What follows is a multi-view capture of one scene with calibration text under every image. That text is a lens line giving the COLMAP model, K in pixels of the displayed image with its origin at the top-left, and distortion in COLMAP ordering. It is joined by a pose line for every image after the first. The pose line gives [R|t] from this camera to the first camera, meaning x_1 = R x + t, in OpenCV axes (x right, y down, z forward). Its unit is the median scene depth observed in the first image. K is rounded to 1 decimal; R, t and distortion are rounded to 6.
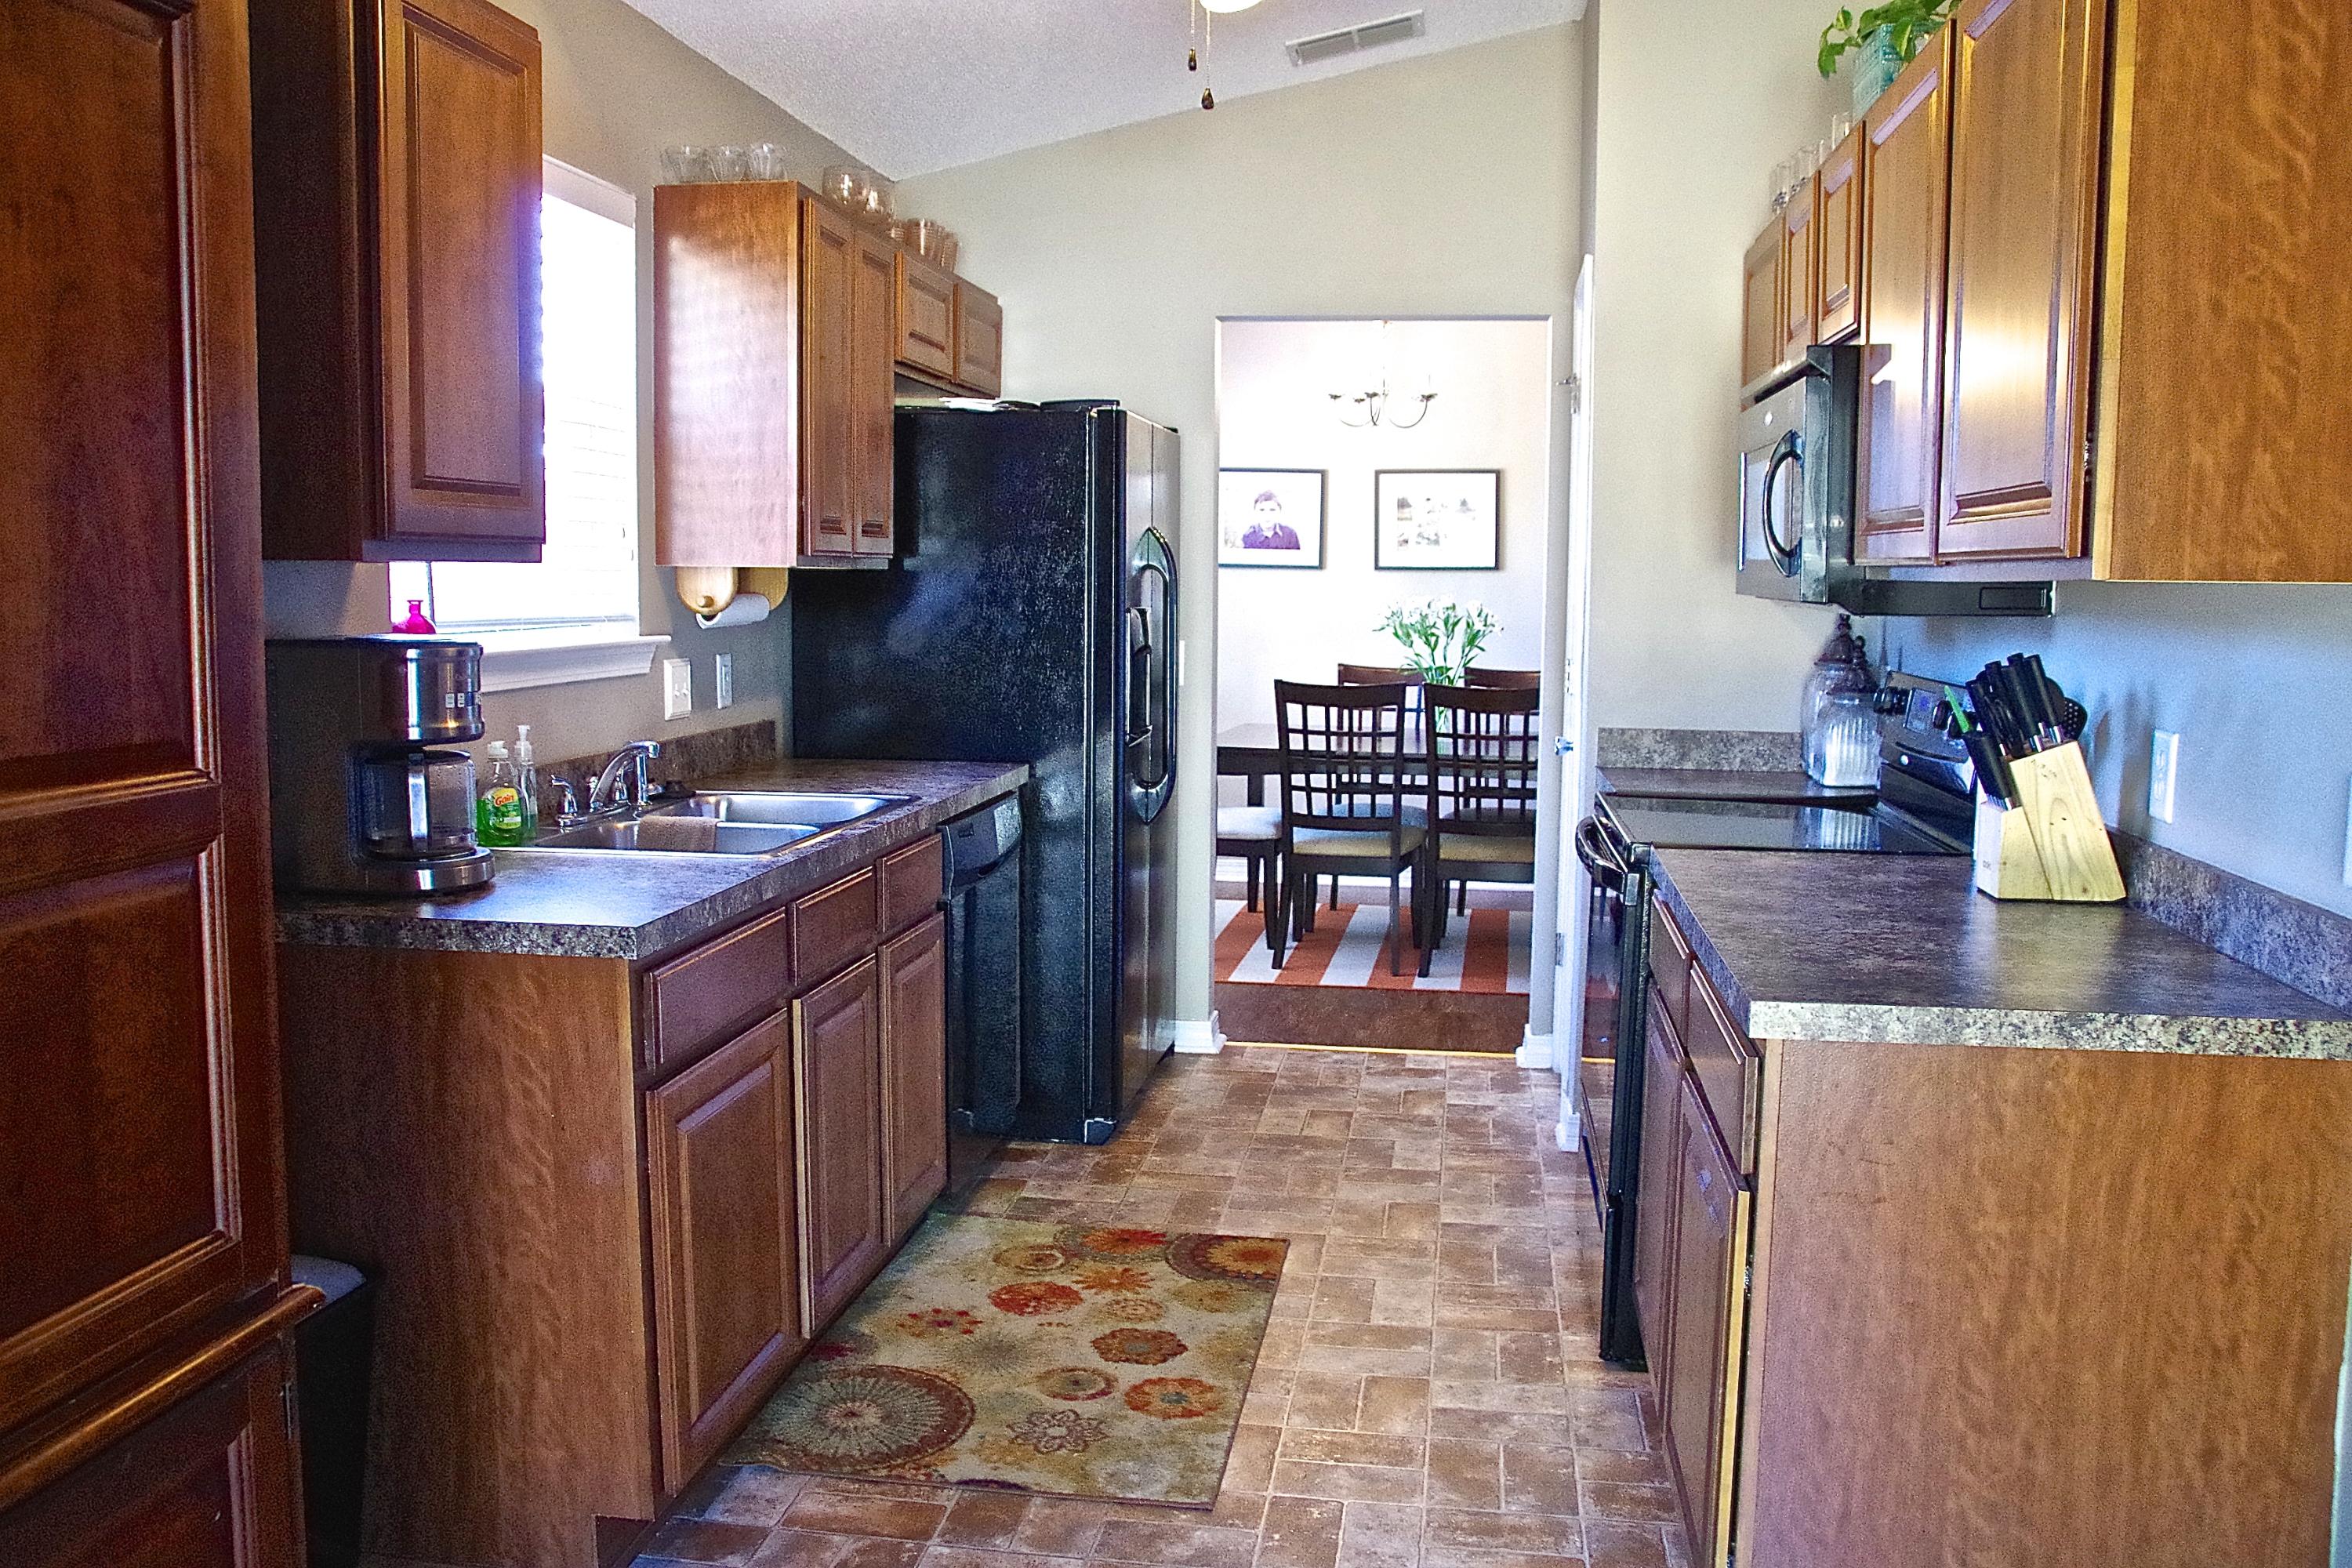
lens RADIAL K [[1862.8, 0, 1178.8], [0, 1862.8, 791.0], [0, 0, 1]] dist [-0.143174, 0.140865]
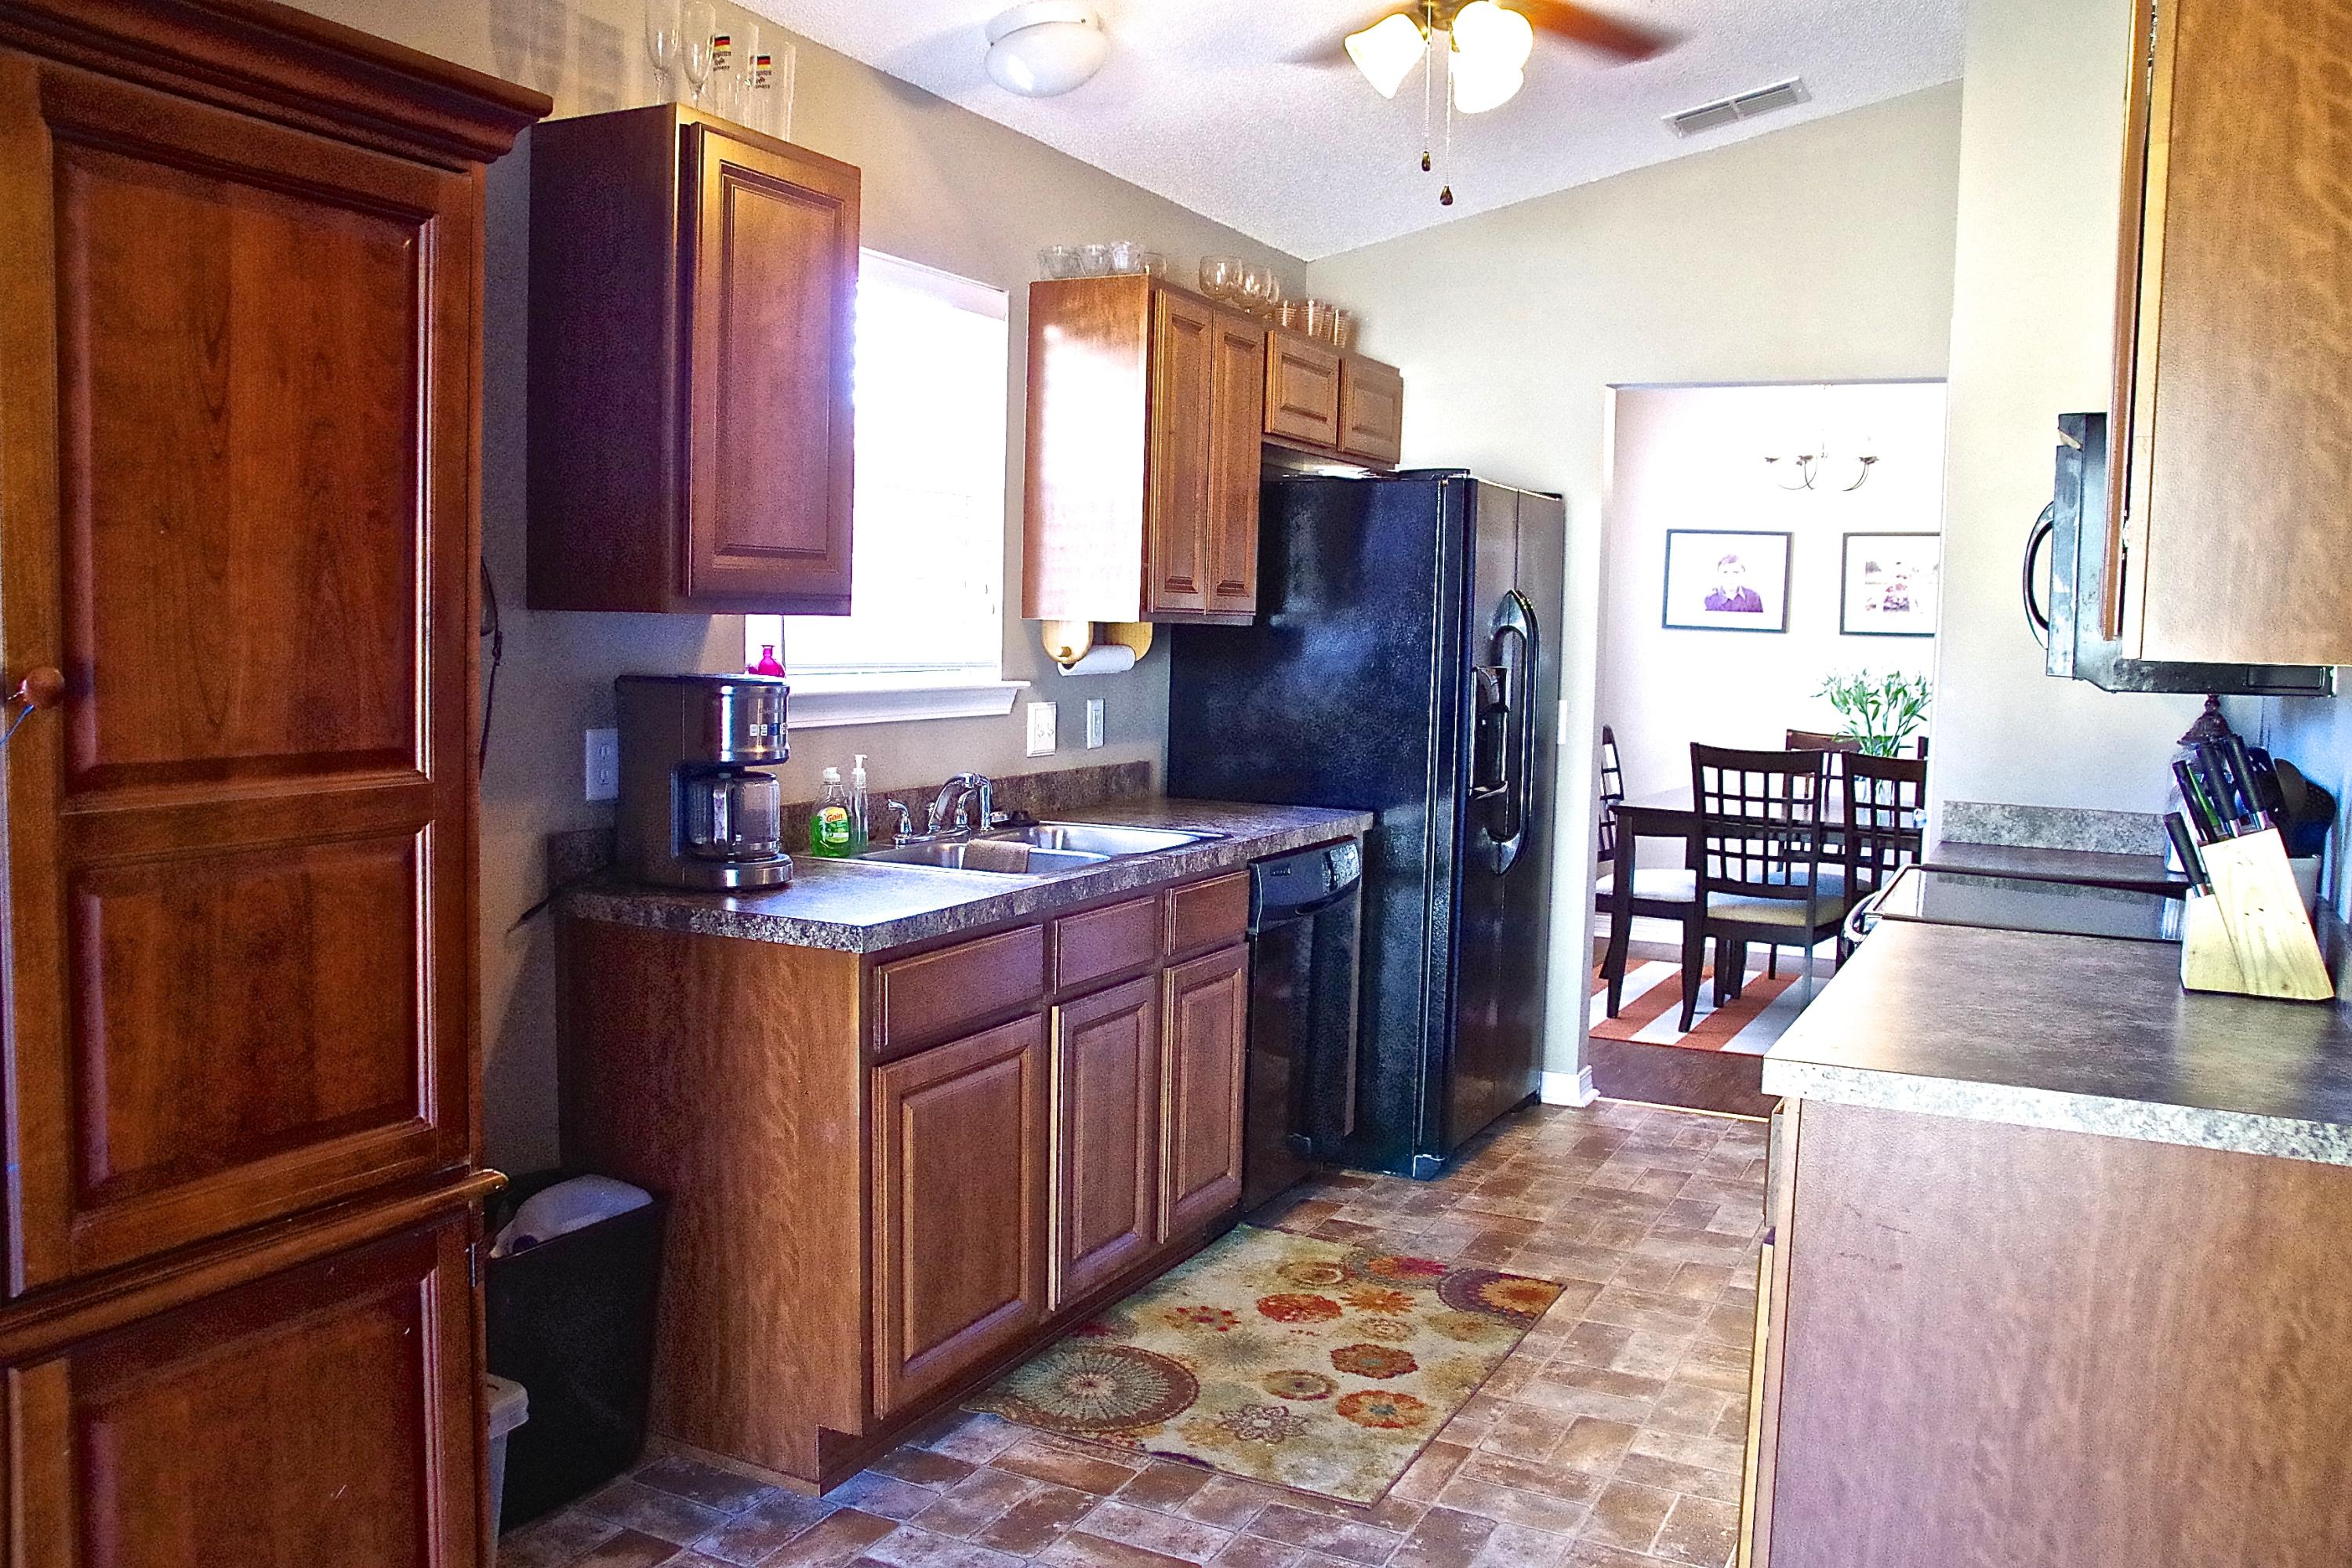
lens RADIAL K [[1862.8, 0, 1175.4], [0, 1862.8, 791.8], [0, 0, 1]] dist [-0.143174, 0.140865]
pose [[0.951516, 0.041803, -0.304746, 0.209535], [-0.050285, 0.998534, -0.020033, 0.001190], [0.303462, 0.034386, 0.952223, -0.063263]]
